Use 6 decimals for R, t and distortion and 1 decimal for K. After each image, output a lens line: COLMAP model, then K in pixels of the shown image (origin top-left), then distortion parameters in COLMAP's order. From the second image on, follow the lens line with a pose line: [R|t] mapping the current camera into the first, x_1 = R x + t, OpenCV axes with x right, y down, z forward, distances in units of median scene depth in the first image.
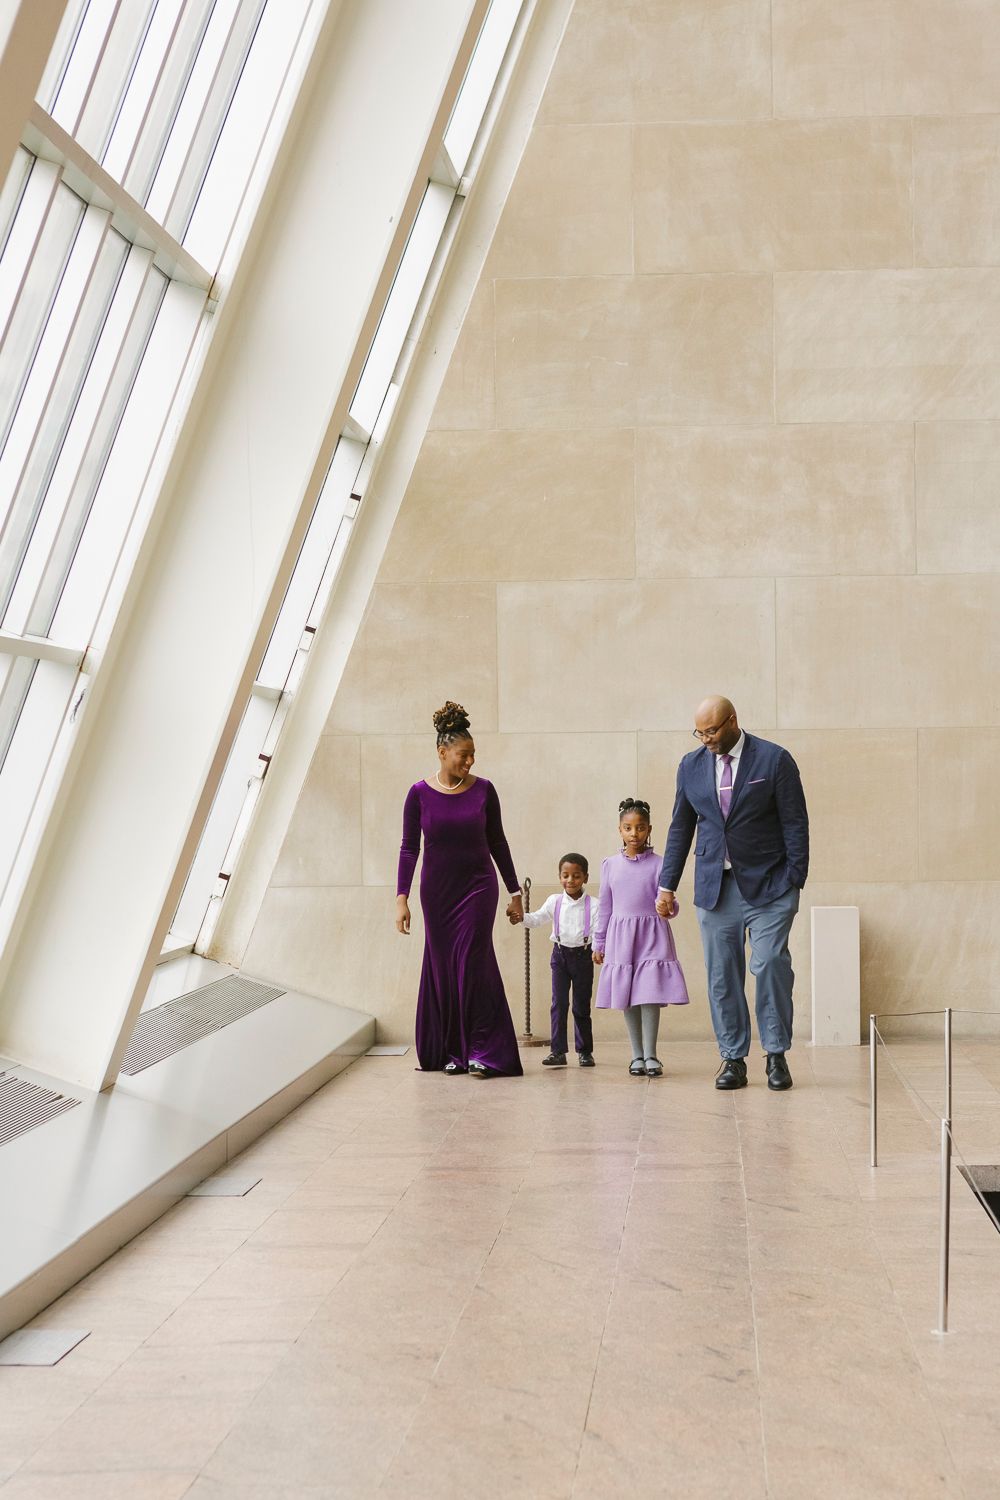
lens RADIAL K [[3392.4, 0, 500.0], [0, 3392.4, 750.0], [0, 0, 1]] dist [-0.131114, -0.508477]
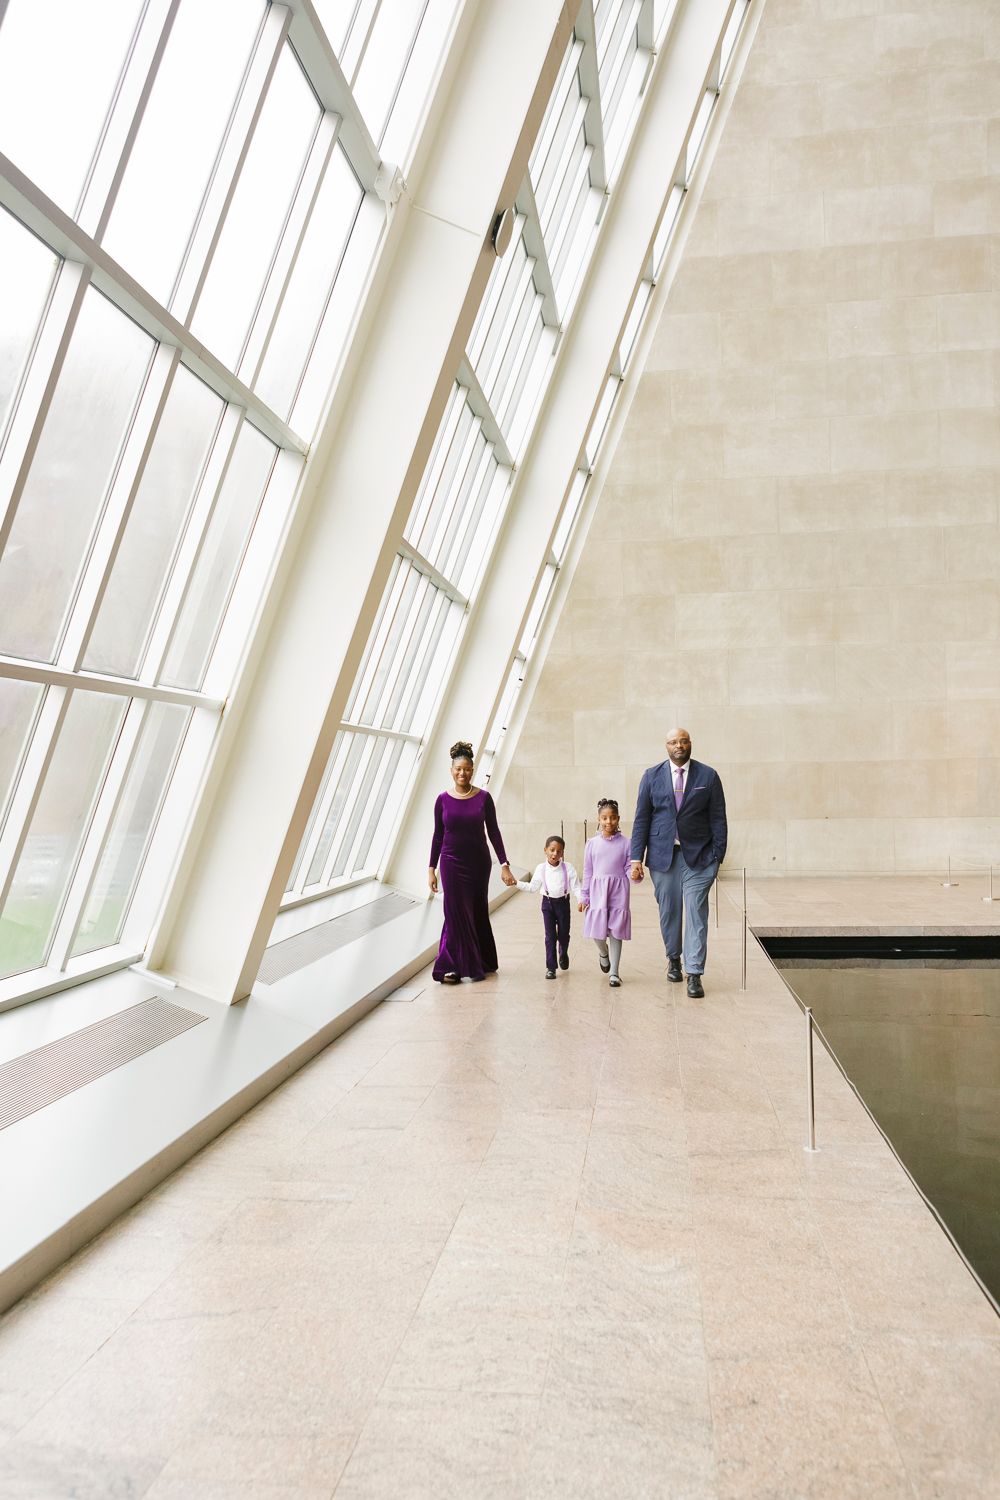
lens RADIAL K [[1049.7, 0, 499.0], [0, 1049.7, 721.8], [0, 0, 1]] dist [-0.079976, -0.001344]
pose [[0.996464, -0.010182, -0.083405, 0.009841], [0.006050, 0.998748, -0.049650, 0.000696], [0.083806, 0.048969, 0.995278, 0.164062]]
